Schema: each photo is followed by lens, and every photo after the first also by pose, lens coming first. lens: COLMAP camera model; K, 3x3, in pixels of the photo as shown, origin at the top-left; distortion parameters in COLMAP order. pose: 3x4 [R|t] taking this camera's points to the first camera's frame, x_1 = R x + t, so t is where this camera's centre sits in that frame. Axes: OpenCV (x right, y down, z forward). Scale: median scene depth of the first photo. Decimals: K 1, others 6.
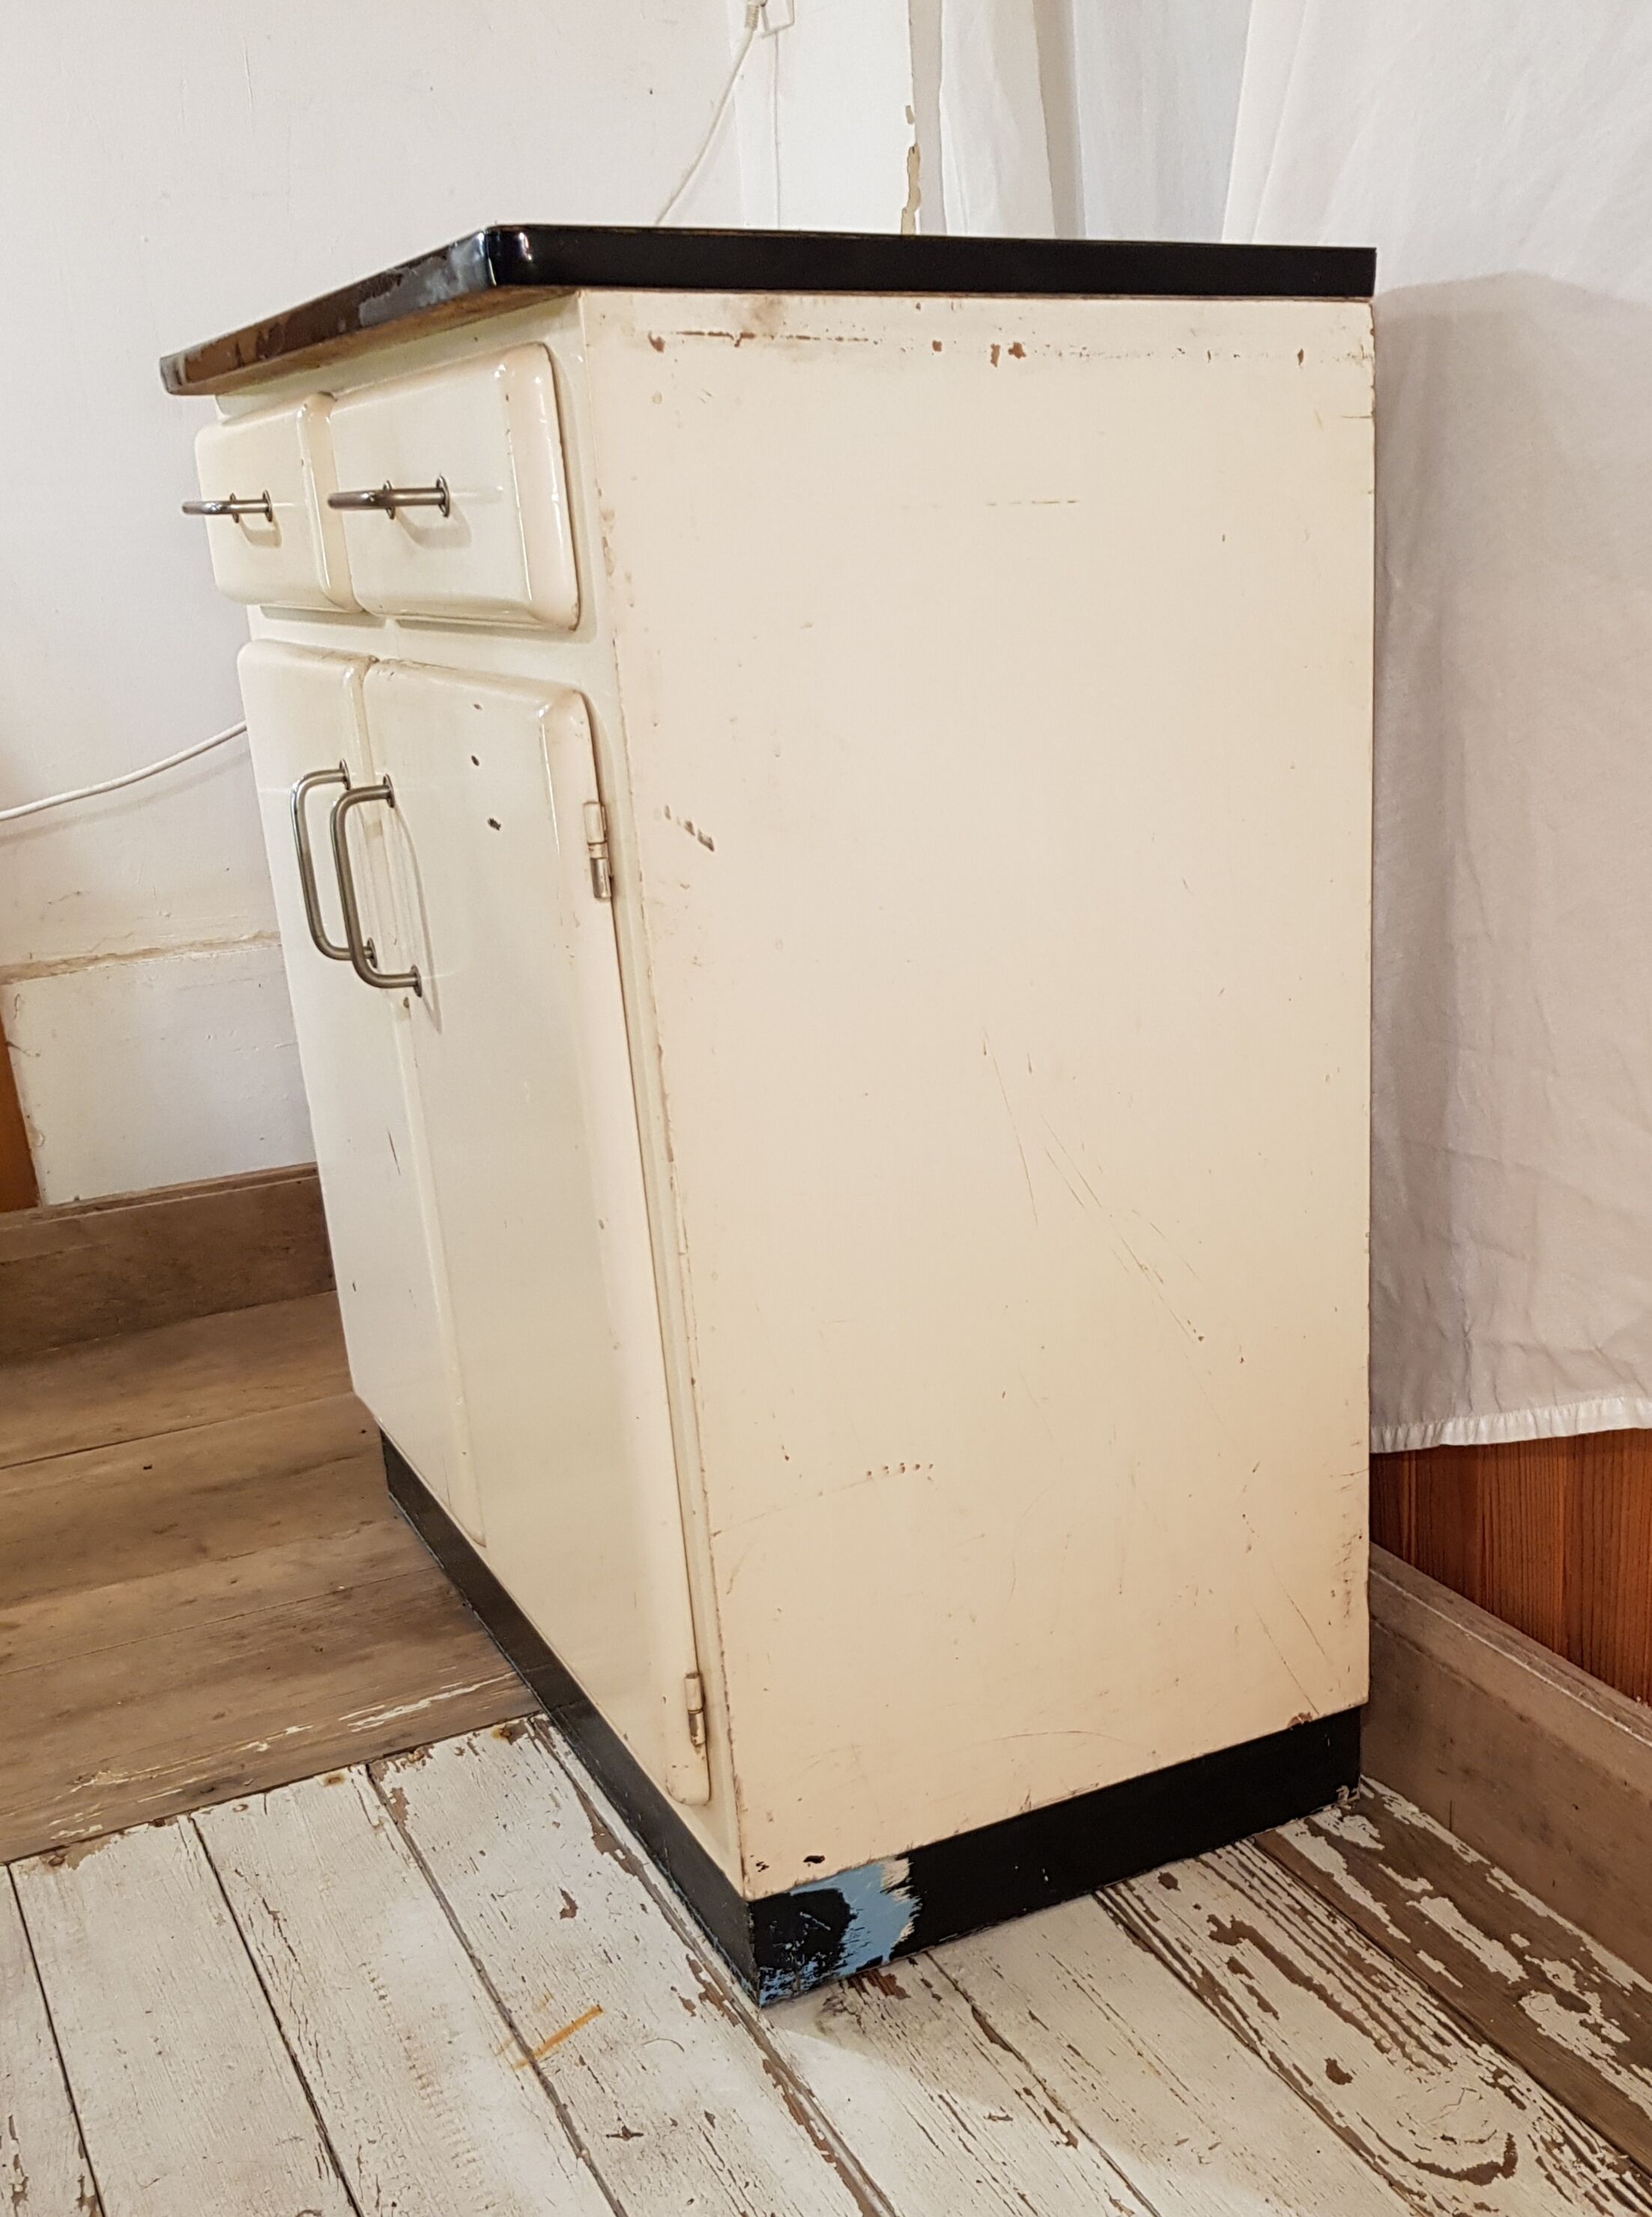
lens RADIAL K [[2424.3, 0, 1155.3], [0, 2424.3, 1280.8], [0, 0, 1]] dist [0.052554, 0.000000]
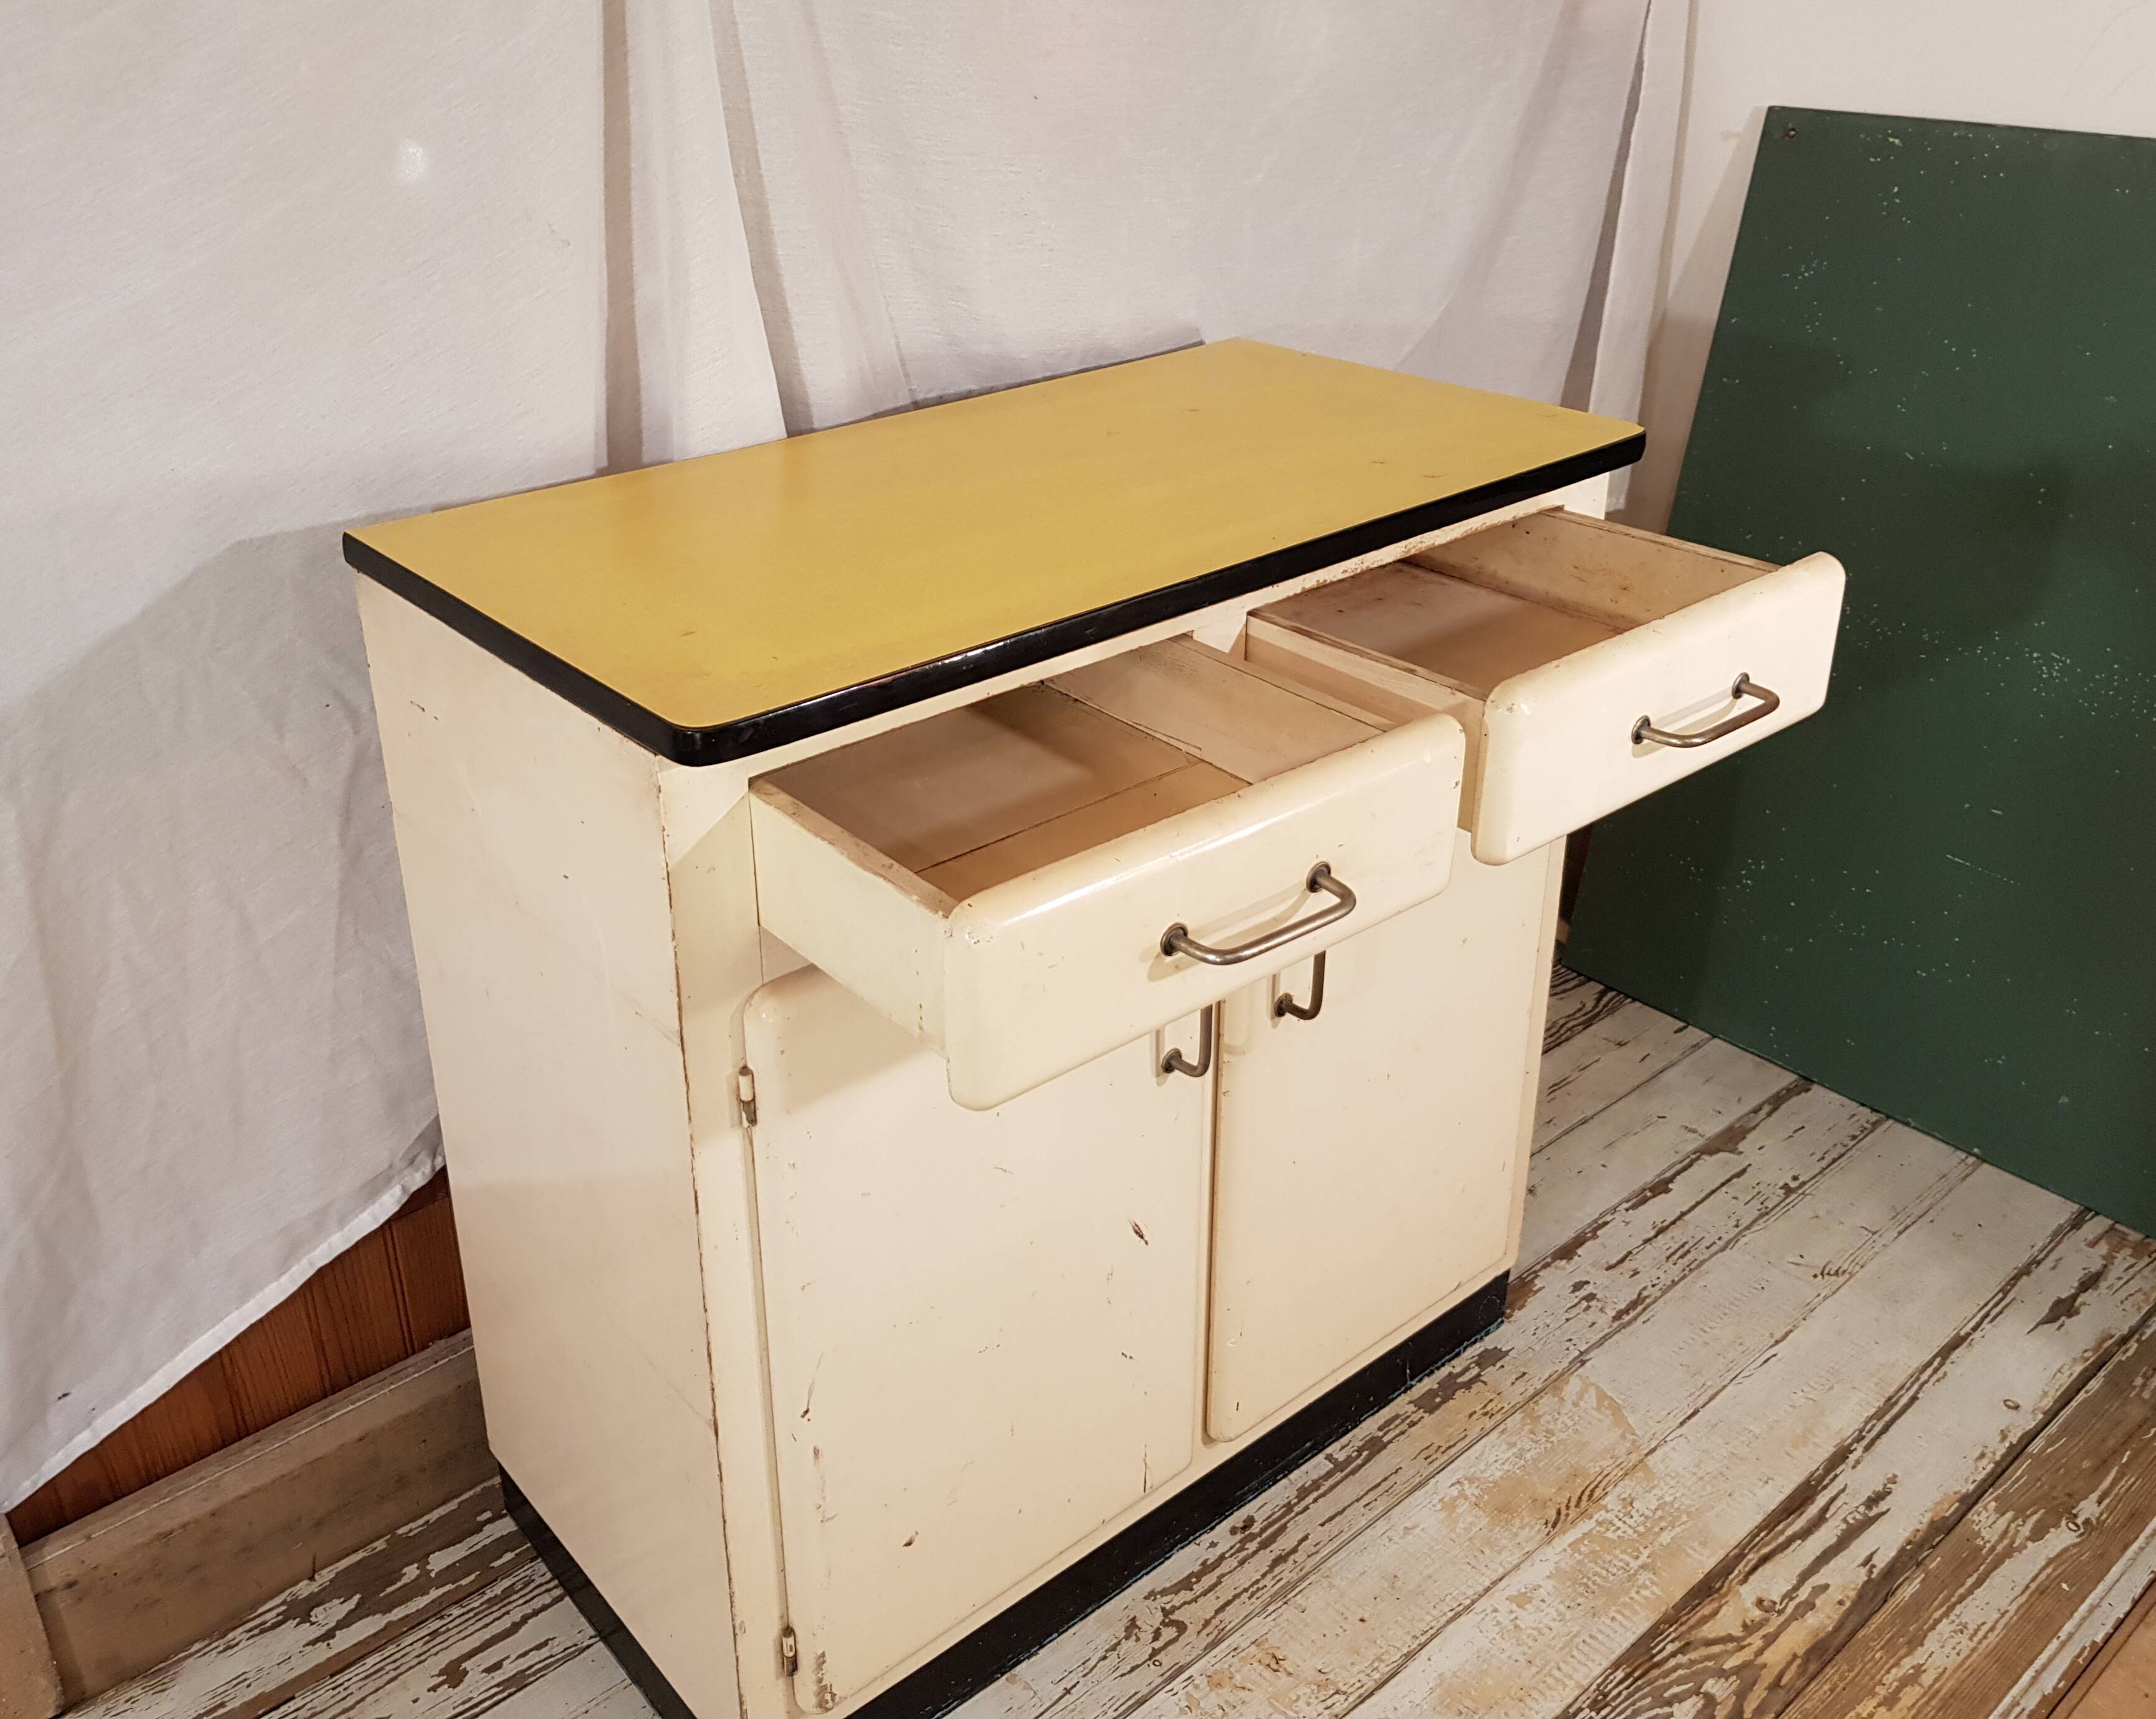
lens RADIAL K [[1941.8, 0, 987.1], [0, 1941.8, 734.5], [0, 0, 1]] dist [0.008117, -0.041309]
pose [[-0.159190, -0.360339, 0.919138, -0.842892], [0.357149, 0.846933, 0.393889, -0.511017], [-0.920382, 0.390972, -0.006128, 0.531171]]
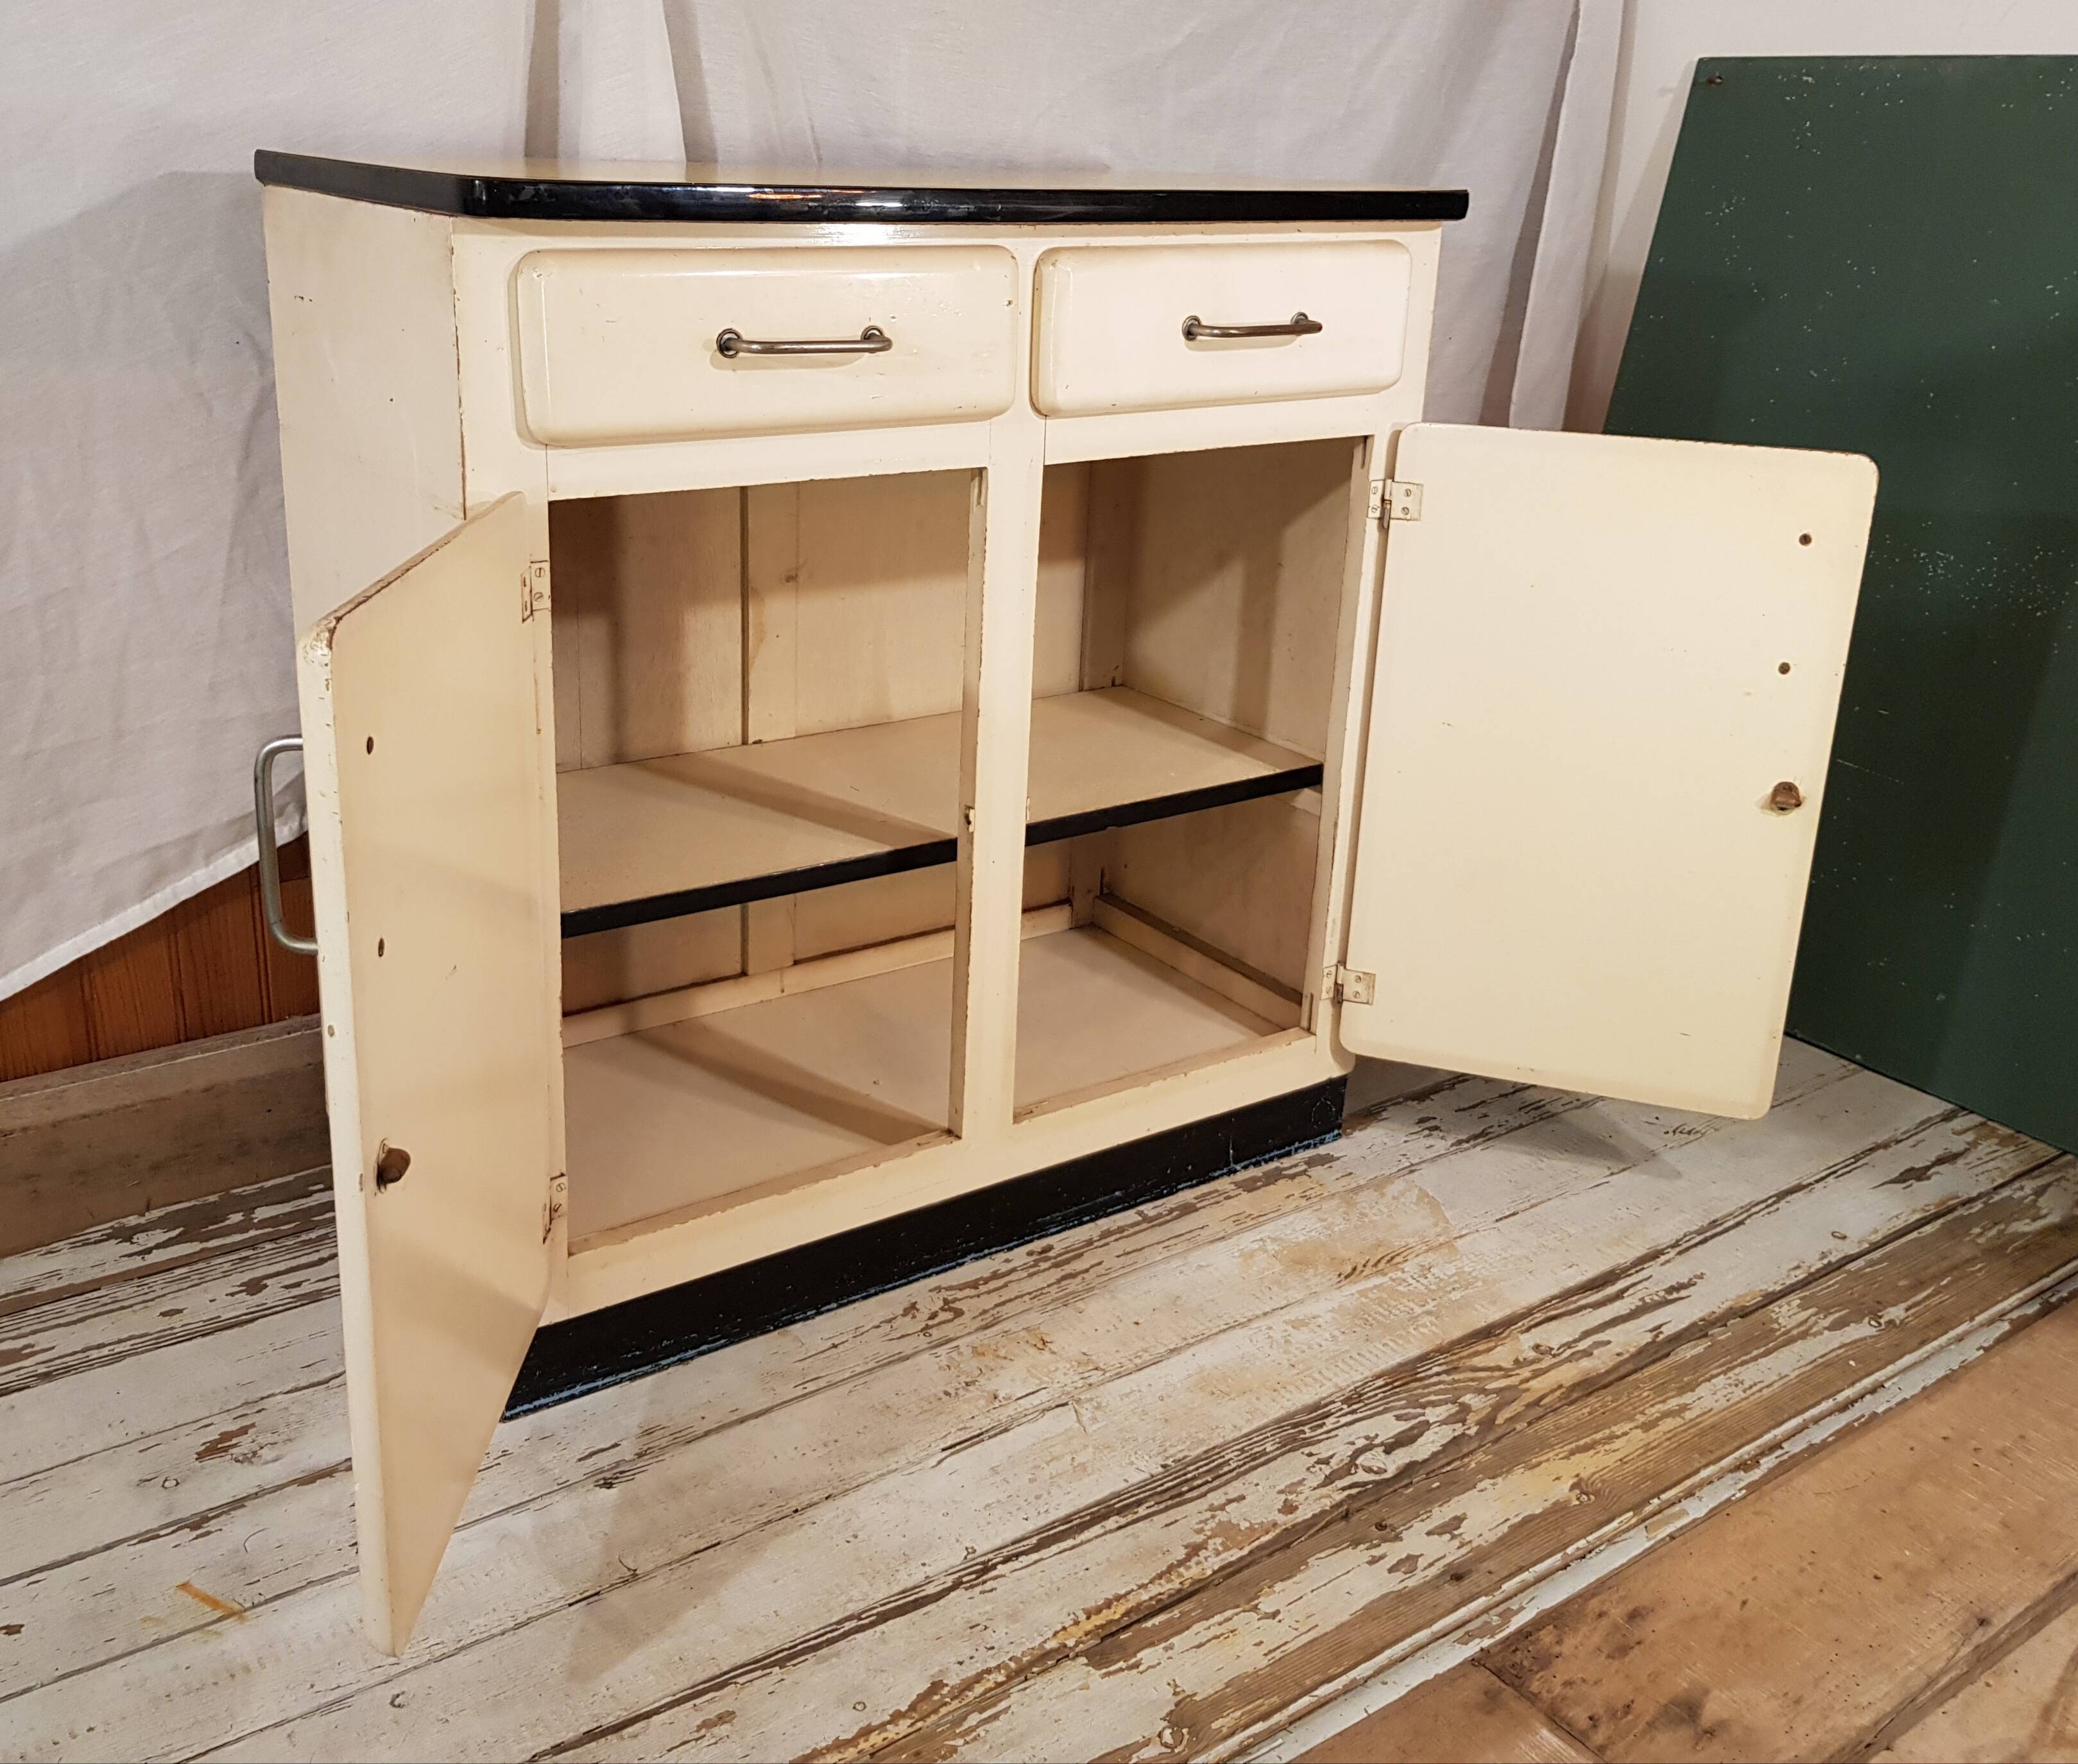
lens RADIAL K [[1992.0, 0, 988.1], [0, 1992.0, 766.2], [0, 0, 1]] dist [0.009885, 0.000000]
pose [[-0.083479, -0.266392, 0.960243, -1.062185], [0.306613, 0.909993, 0.279107, -0.206301], [-0.948167, 0.317722, 0.005714, 0.496631]]
